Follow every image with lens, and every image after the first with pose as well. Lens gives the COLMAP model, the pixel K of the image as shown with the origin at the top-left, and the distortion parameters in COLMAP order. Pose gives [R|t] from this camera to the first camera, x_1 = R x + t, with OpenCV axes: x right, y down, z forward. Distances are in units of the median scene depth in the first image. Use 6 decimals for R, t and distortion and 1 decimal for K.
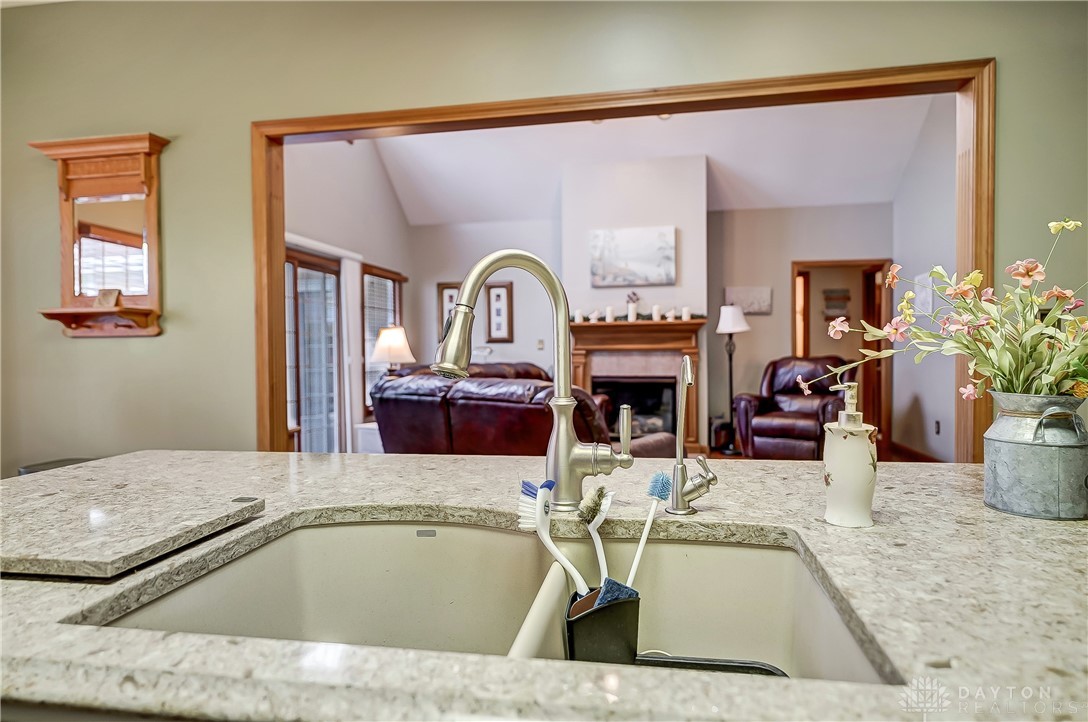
lens RADIAL K [[623.4, 0, 544.0], [0, 623.4, 361.0], [0, 0, 1]] dist [0.001889, -0.000905]
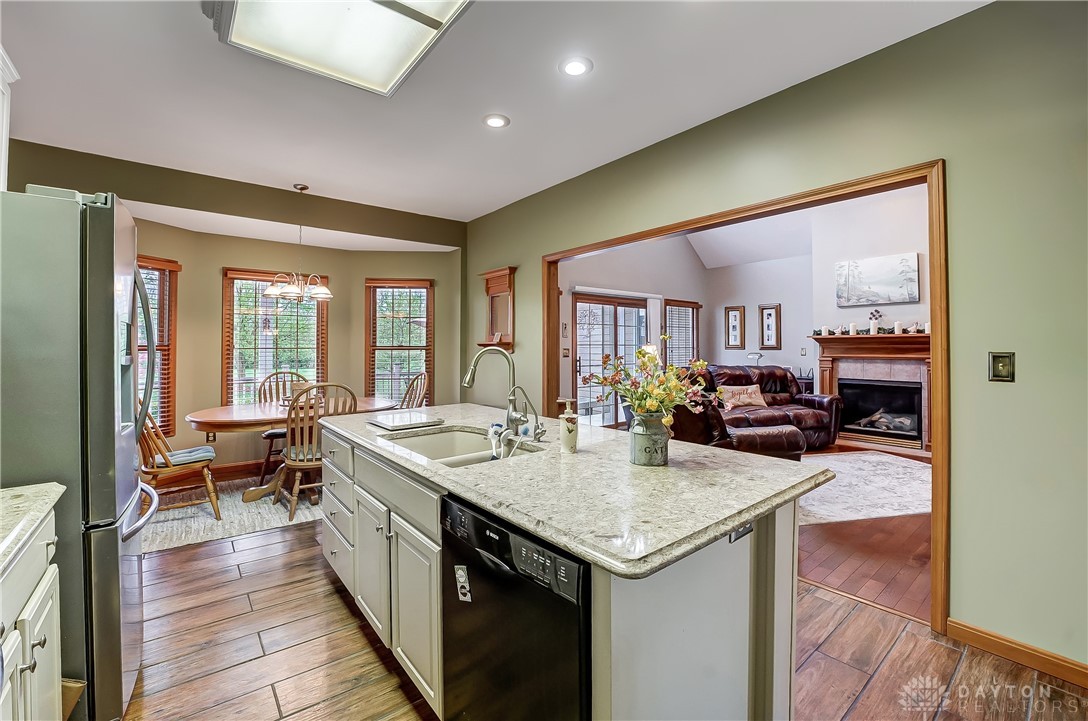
lens RADIAL K [[457.1, 0, 543.5], [0, 457.1, 338.3], [0, 0, 1]] dist [-0.021446, 0.000113]
pose [[0.761487, -0.002803, -0.648174, 0.220774], [-0.017708, 0.999527, -0.025126, -0.023245], [0.647938, 0.030611, 0.761078, -0.076206]]
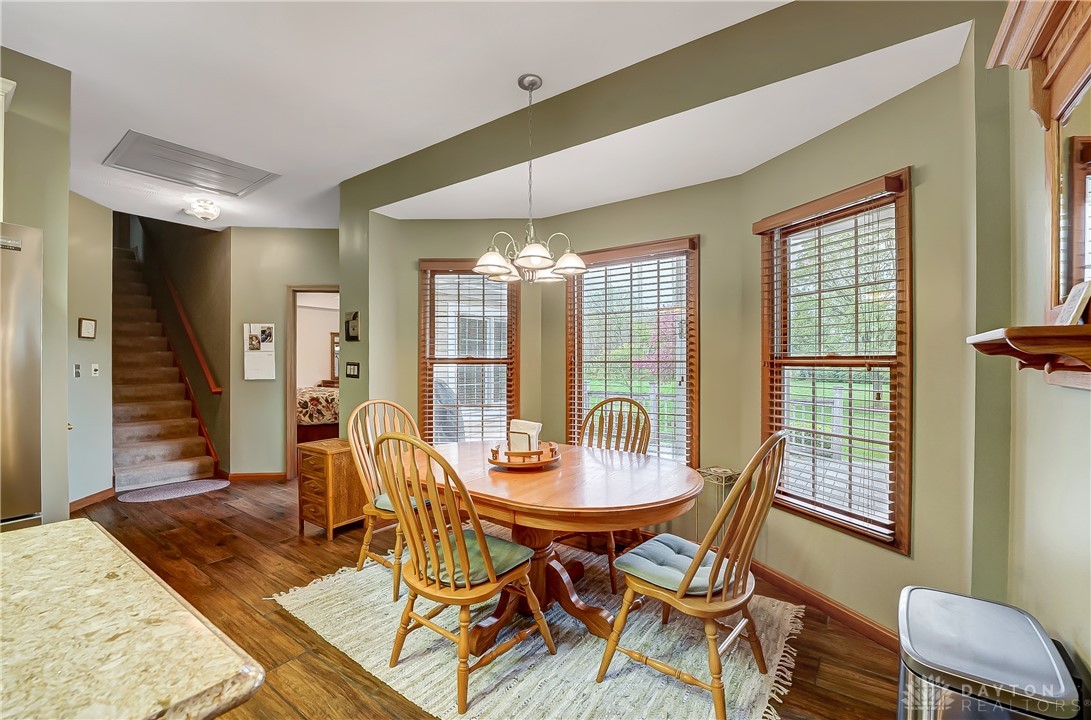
lens RADIAL K [[447.3, 0, 544.0], [0, 447.3, 361.3], [0, 0, 1]] dist [-0.026754, 0.000320]
pose [[-0.420745, 0.010855, -0.907114, -0.105218], [-0.009812, 0.999815, 0.016516, -0.025277], [0.907126, 0.015850, -0.420560, 0.323794]]
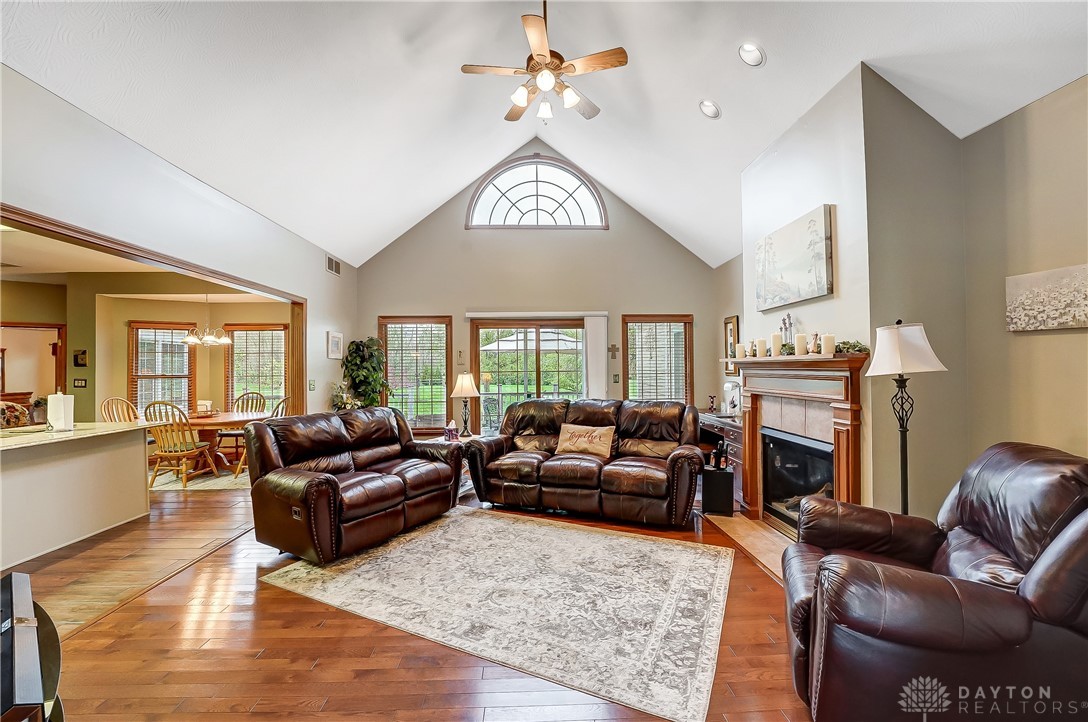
lens RADIAL K [[446.1, 0, 542.6], [0, 446.1, 362.3], [0, 0, 1]] dist [-0.026754, 0.000320]
pose [[0.218122, -0.001981, -0.975919, 0.574385], [-0.010133, 0.999939, -0.004294, -0.052071], [0.975869, 0.010826, 0.218089, 0.626065]]
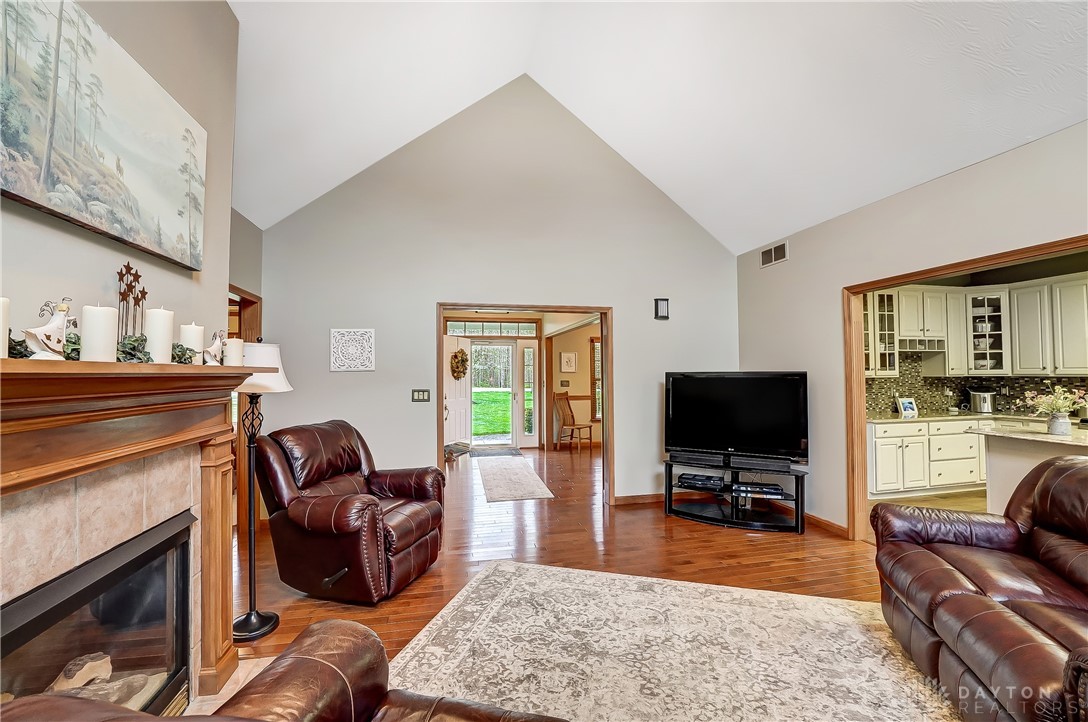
lens RADIAL K [[446.1, 0, 542.6], [0, 446.1, 362.3], [0, 0, 1]] dist [-0.026754, 0.000320]
pose [[-0.384881, 0.036241, 0.922255, -0.127338], [0.025540, 0.999264, -0.028609, -0.053582], [-0.922613, 0.012543, -0.385523, 0.904248]]
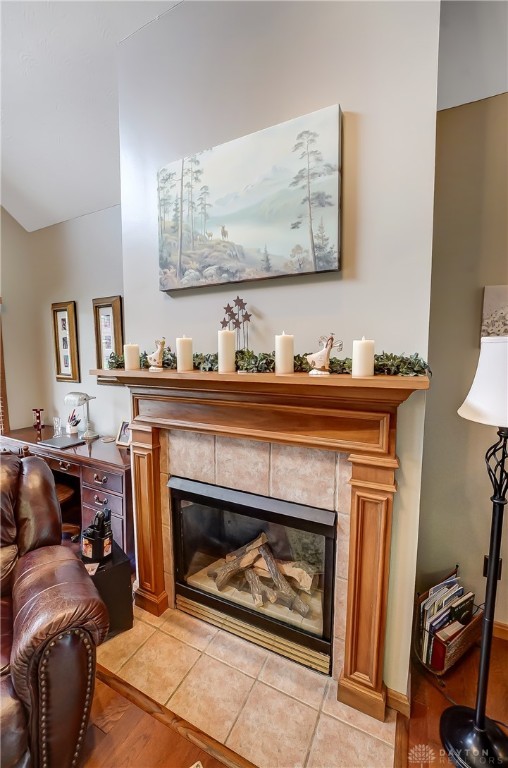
lens RADIAL K [[314.9, 0, 259.7], [0, 314.9, 384.3], [0, 0, 1]] dist [-0.026754, 0.000320]
pose [[0.961840, 0.038227, -0.270930, 0.217281], [-0.014763, 0.996001, 0.088119, -0.073679], [0.273215, -0.080757, 0.958557, 0.805602]]
